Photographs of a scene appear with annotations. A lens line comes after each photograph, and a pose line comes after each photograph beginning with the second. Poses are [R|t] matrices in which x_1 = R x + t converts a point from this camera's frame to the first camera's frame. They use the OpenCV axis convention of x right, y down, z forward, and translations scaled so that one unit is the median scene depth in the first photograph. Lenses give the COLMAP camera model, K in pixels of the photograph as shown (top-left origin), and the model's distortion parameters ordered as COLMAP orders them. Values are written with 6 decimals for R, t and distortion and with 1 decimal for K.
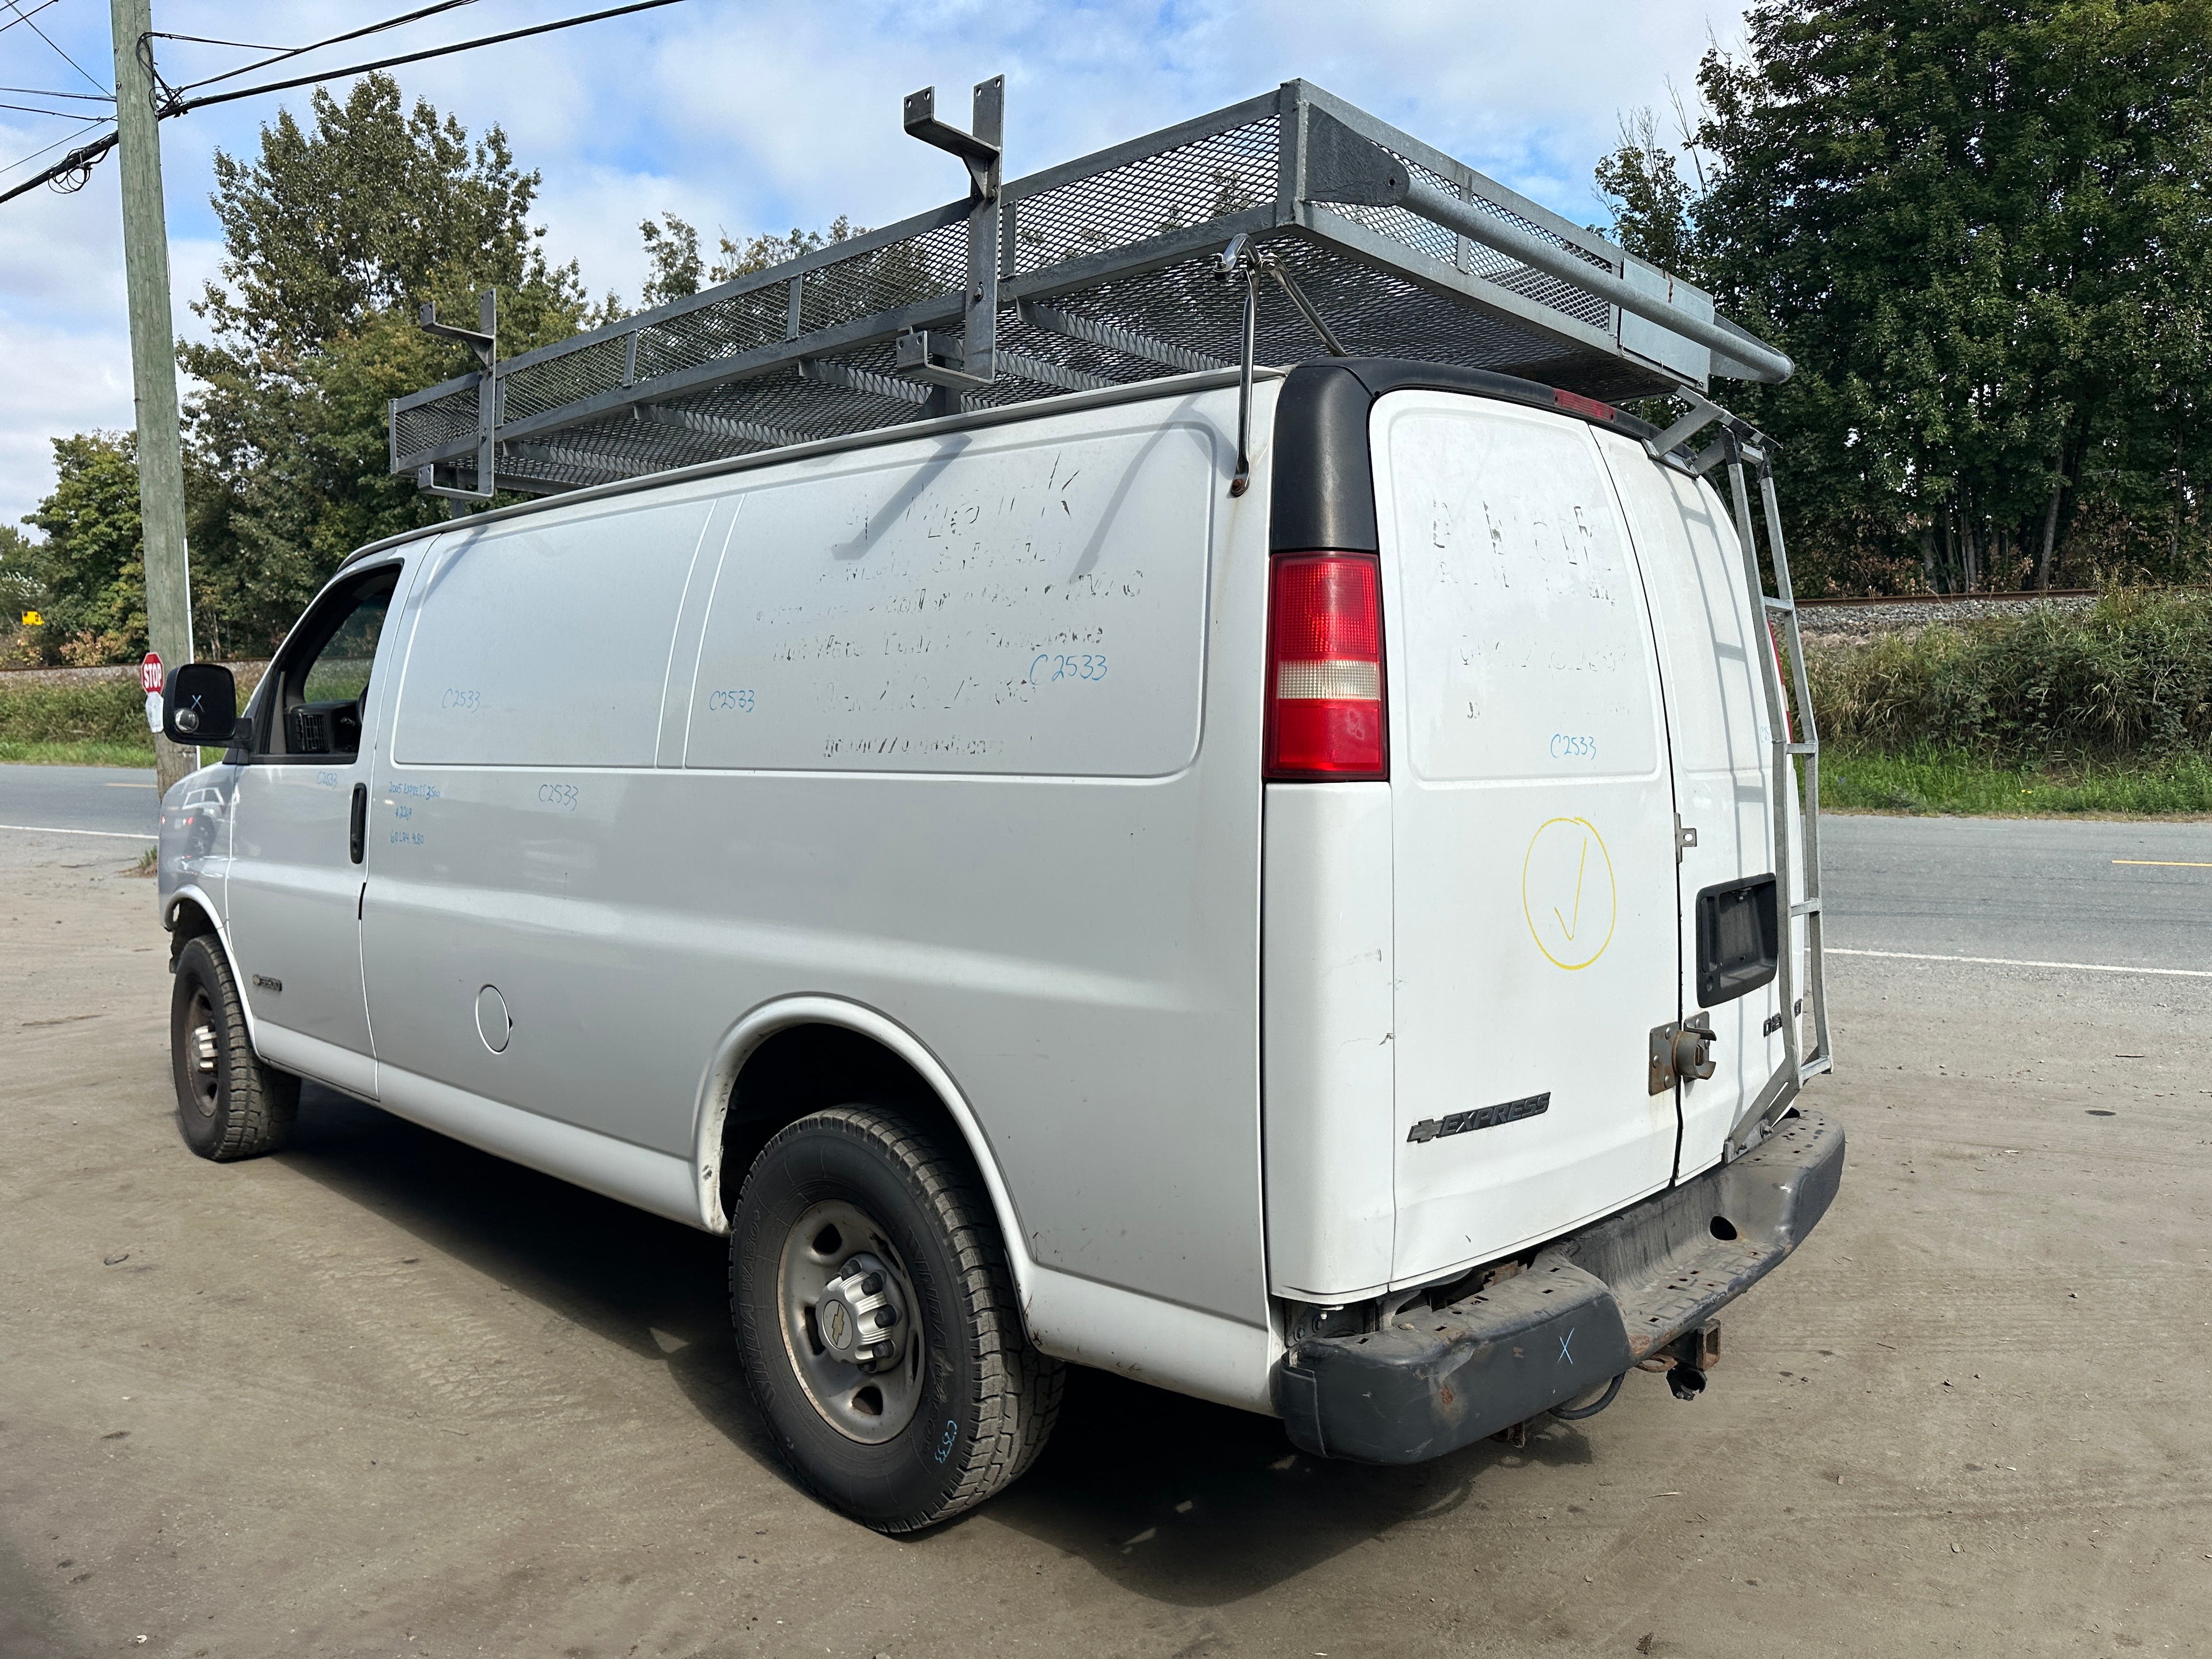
lens RADIAL K [[1547.2, 0, 1121.3], [0, 1547.2, 808.1], [0, 0, 1]] dist [0.011609, -0.006371]
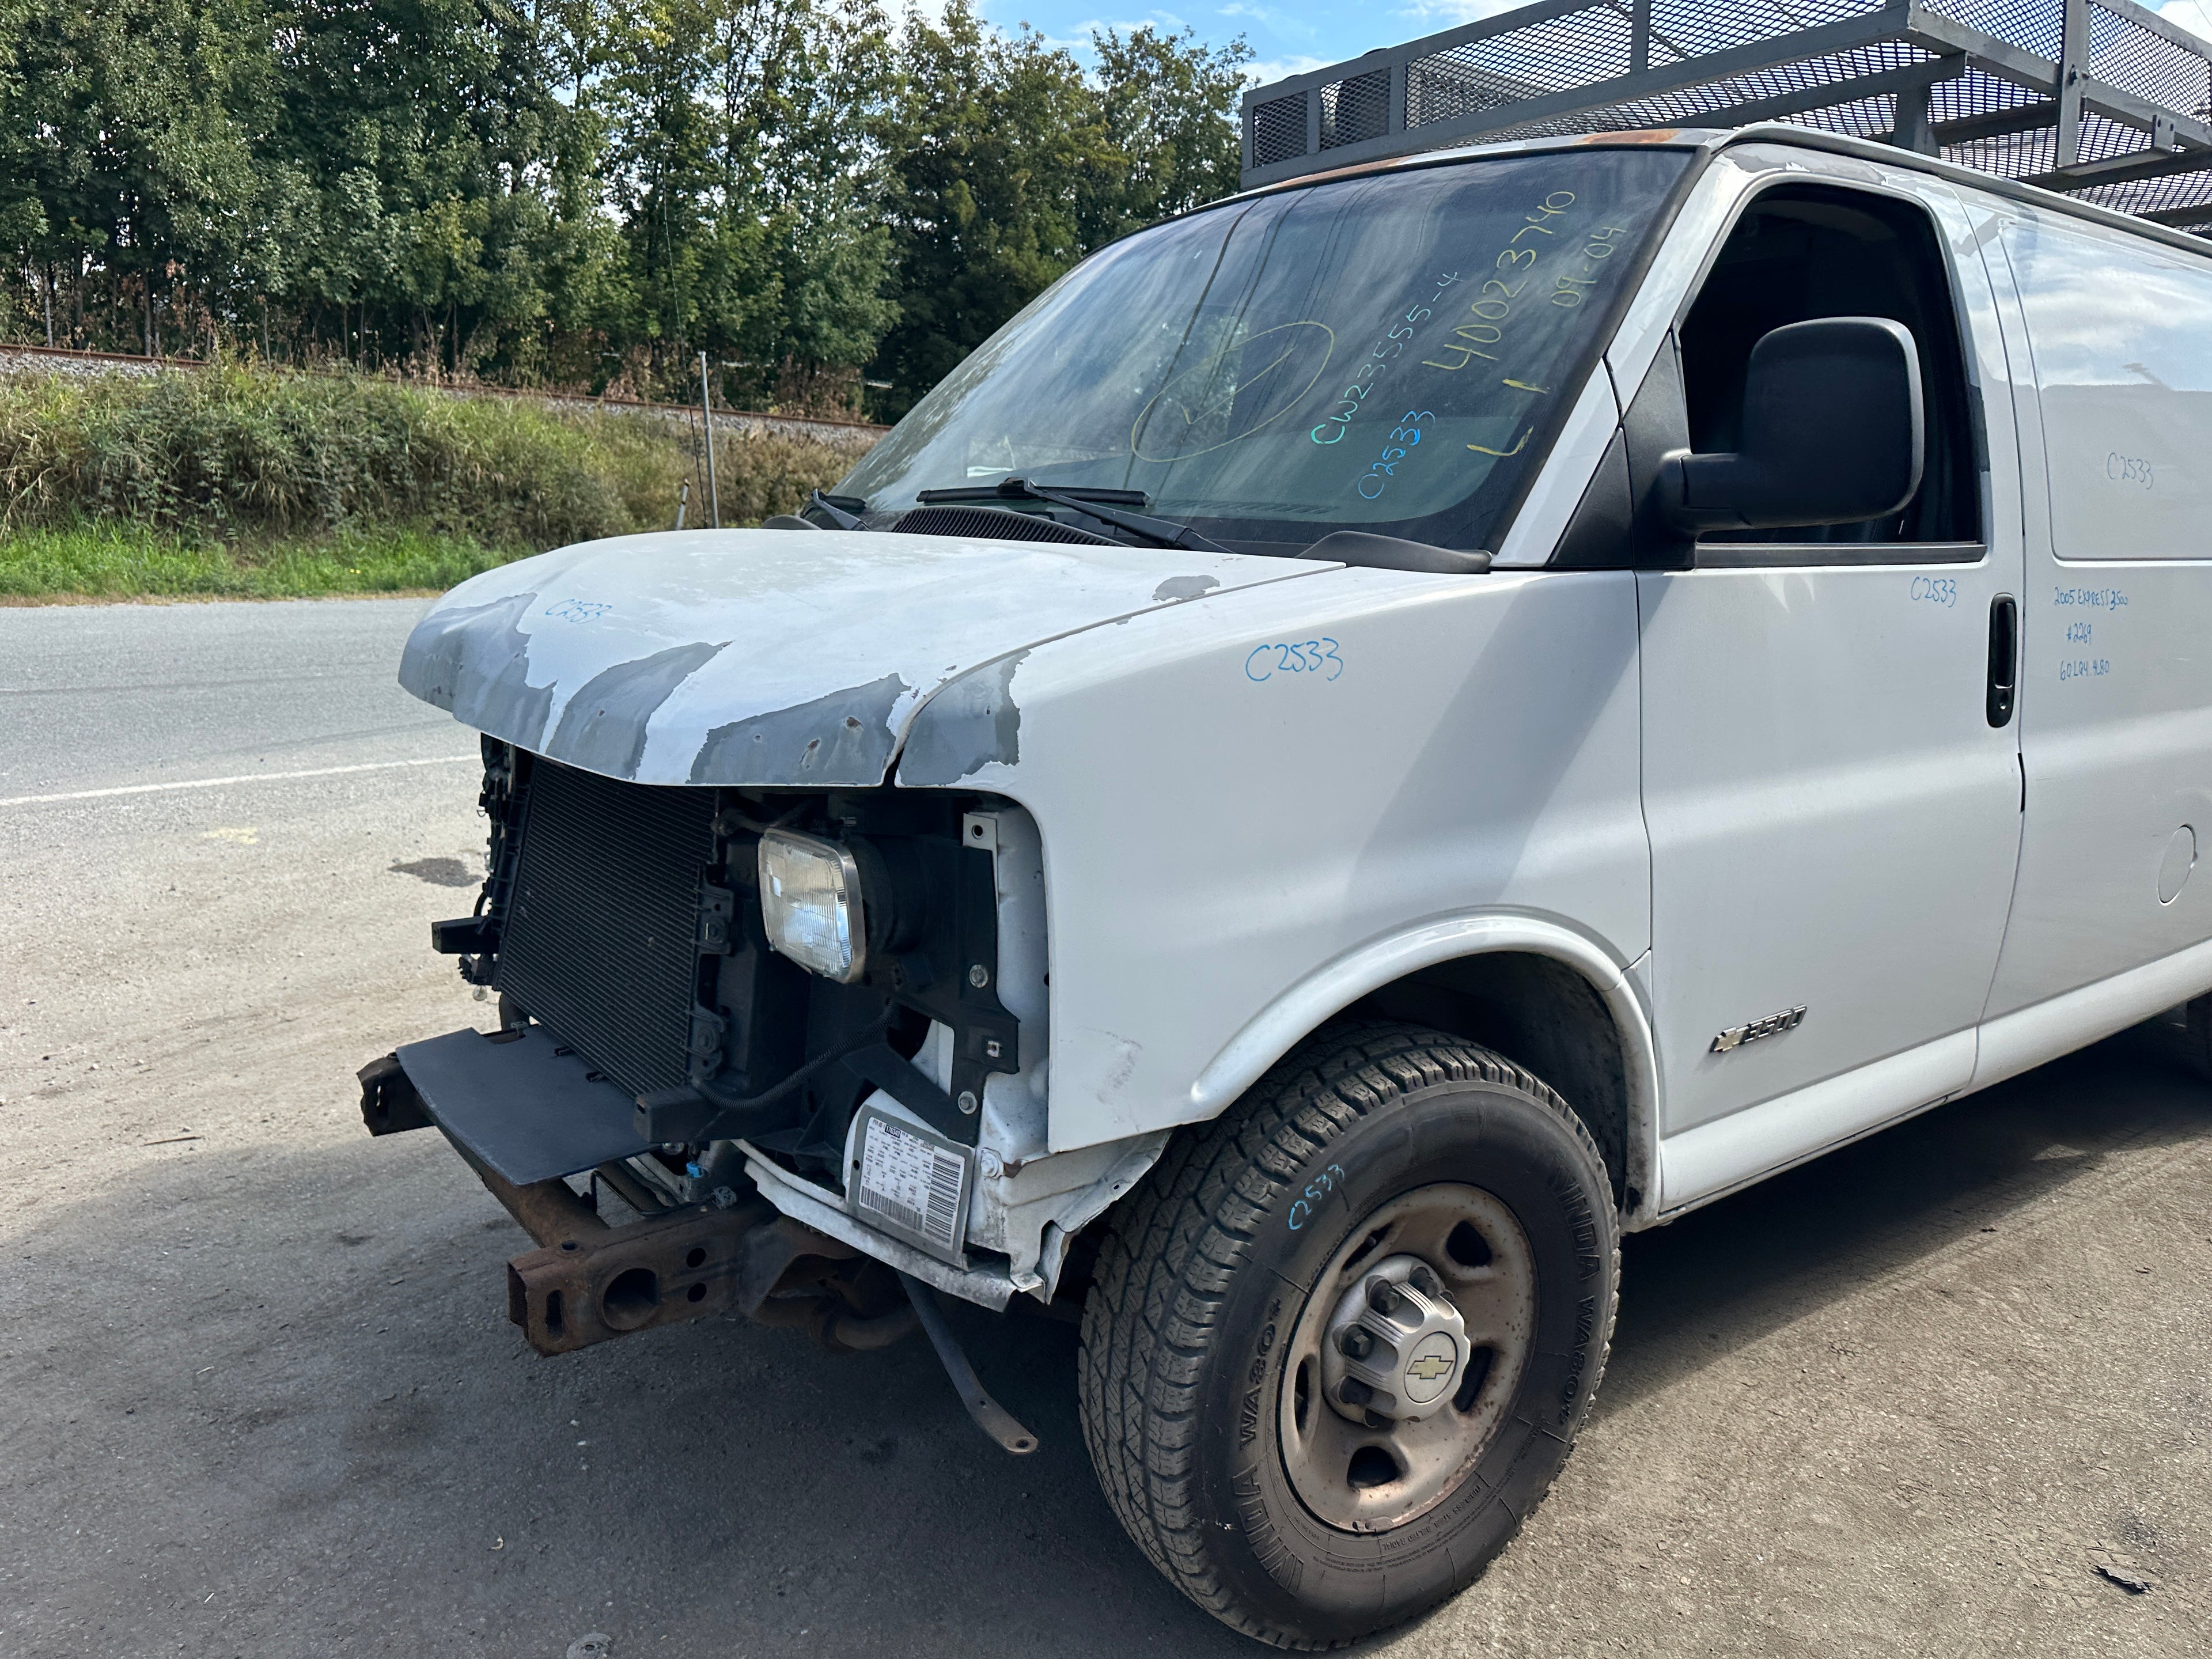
lens RADIAL K [[1562.9, 0, 1119.6], [0, 1562.9, 813.0], [0, 0, 1]] dist [0.007003, -0.006932]
pose [[0.203571, -0.169971, 0.964193, -0.157697], [0.029847, 0.985435, 0.167414, -0.005961], [-0.978605, -0.005302, 0.205679, 0.164655]]
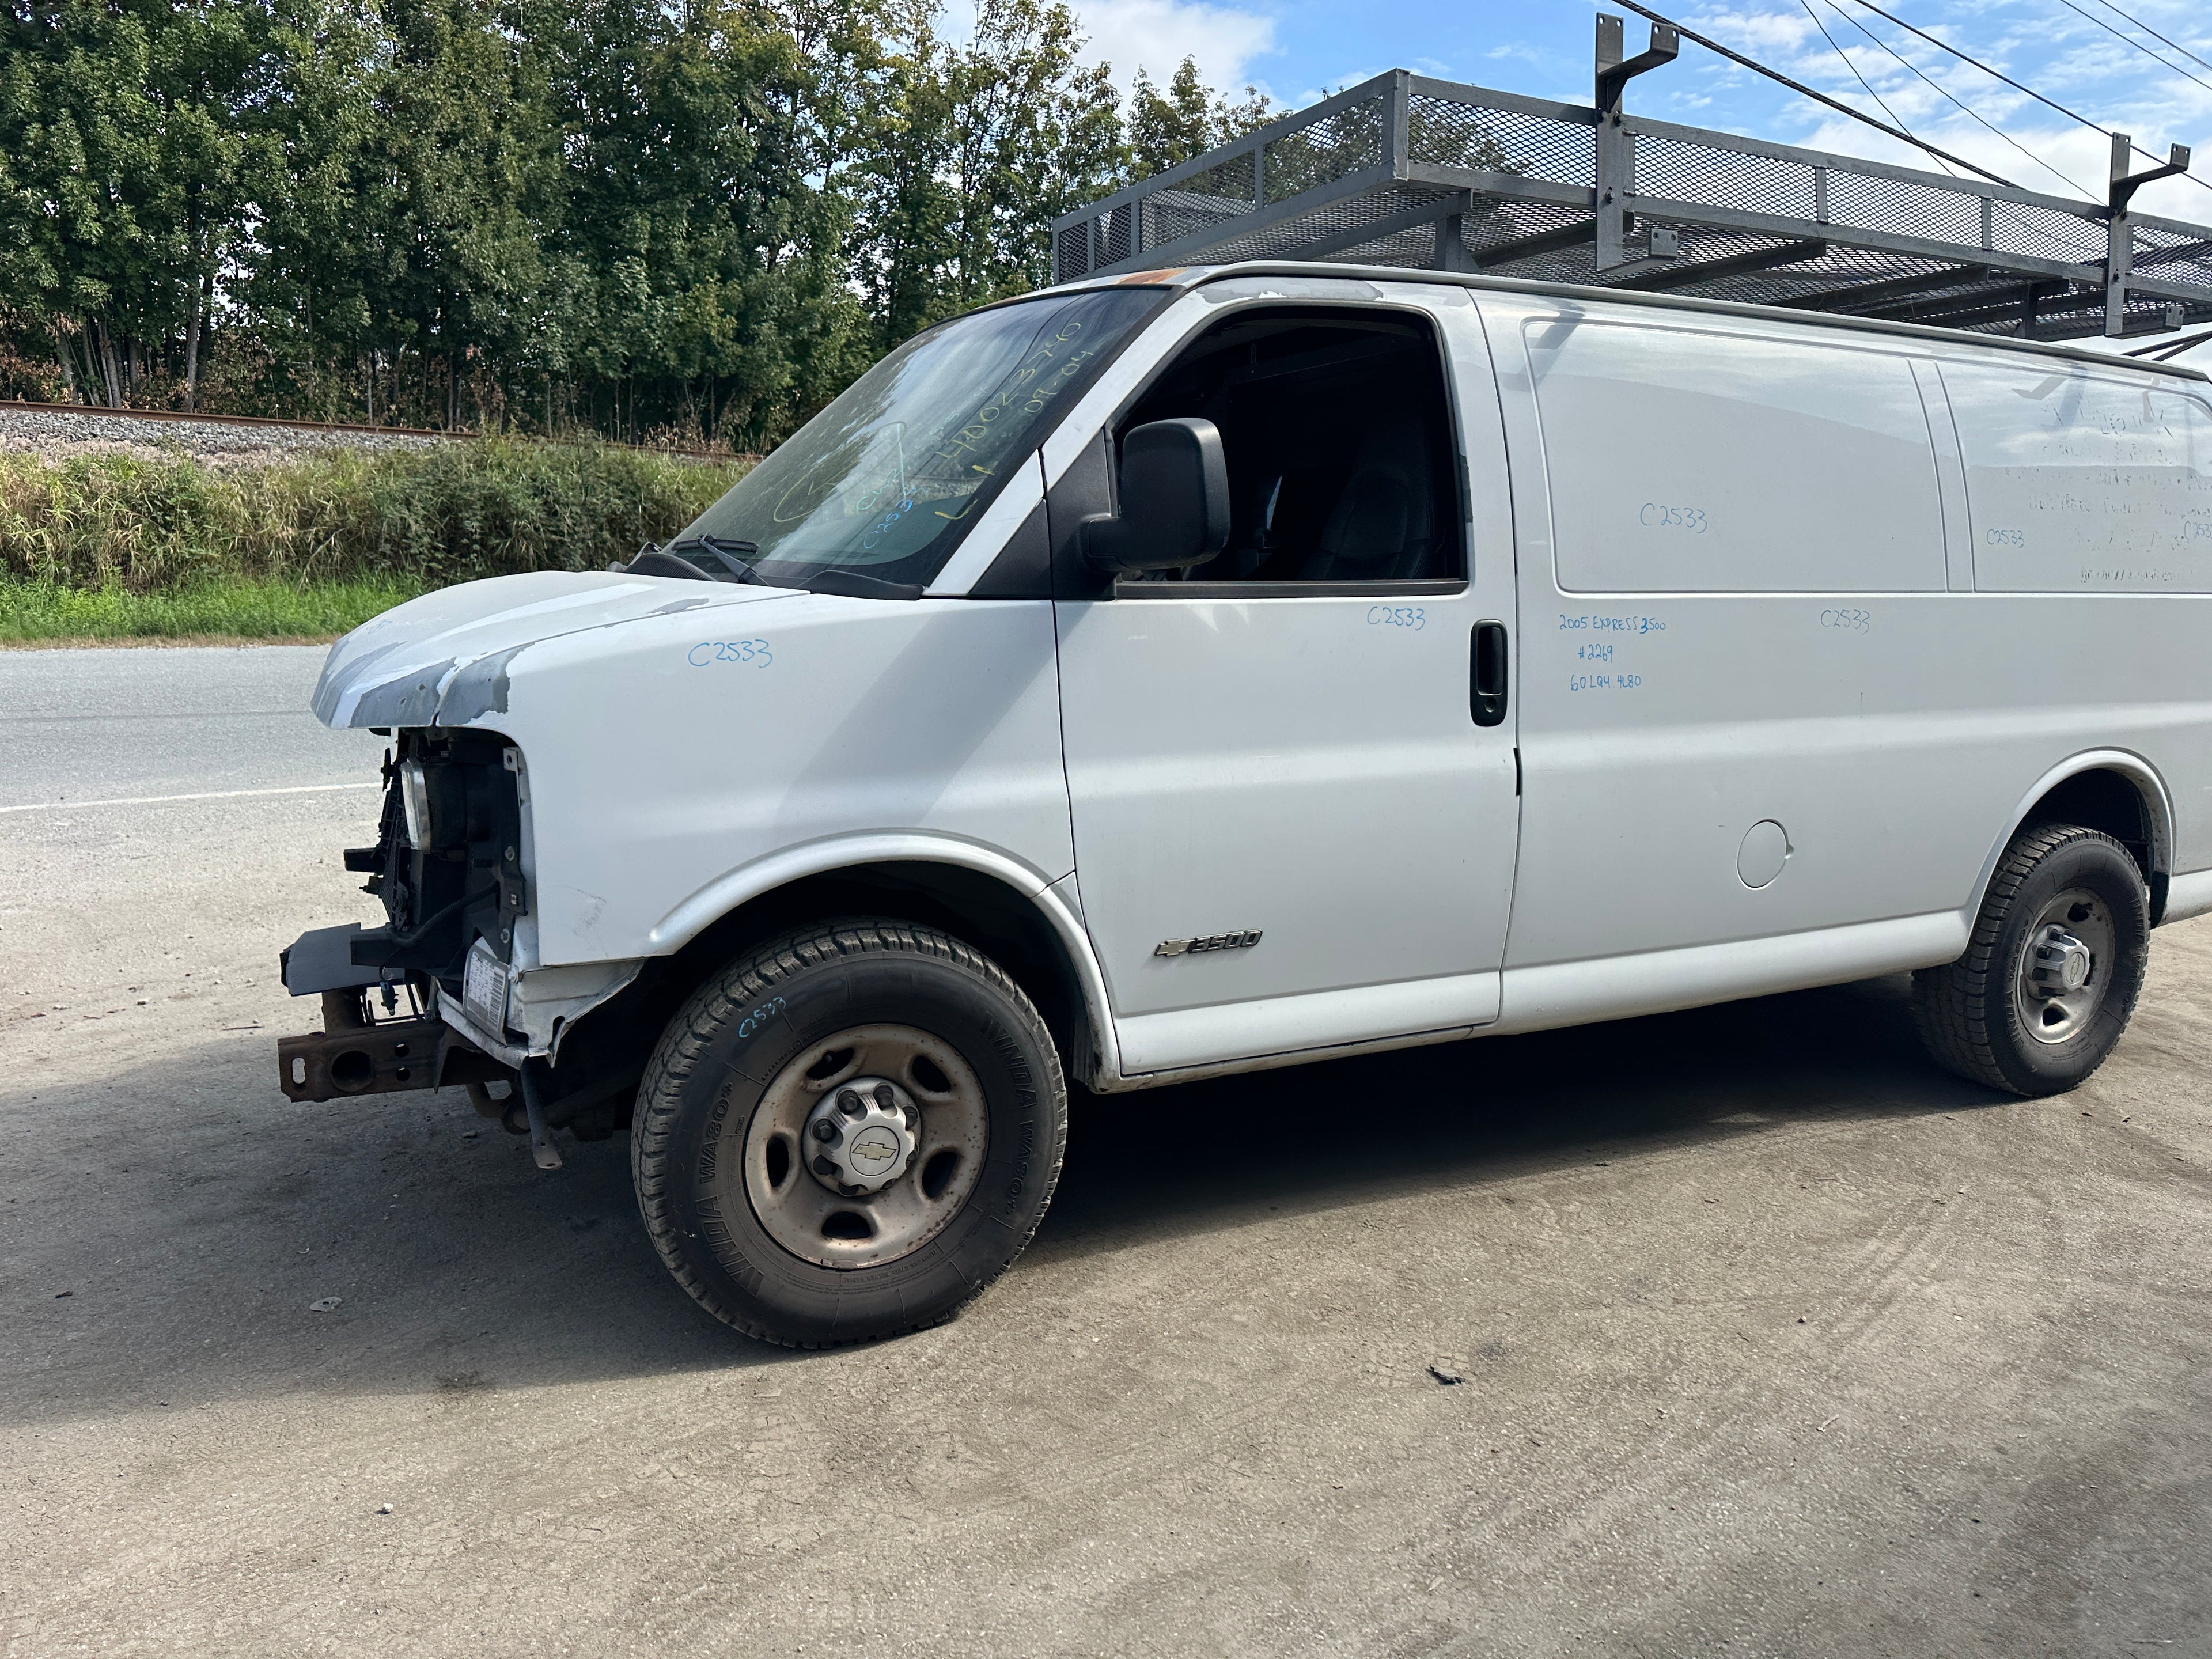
lens RADIAL K [[1537.0, 0, 1085.7], [0, 1537.0, 818.5], [0, 0, 1]] dist [0.037781, -0.043621]
pose [[0.369586, -0.139985, 0.918592, -0.171966], [0.032810, 0.989936, 0.137656, -0.004025], [-0.928617, -0.020736, 0.370459, 0.123014]]
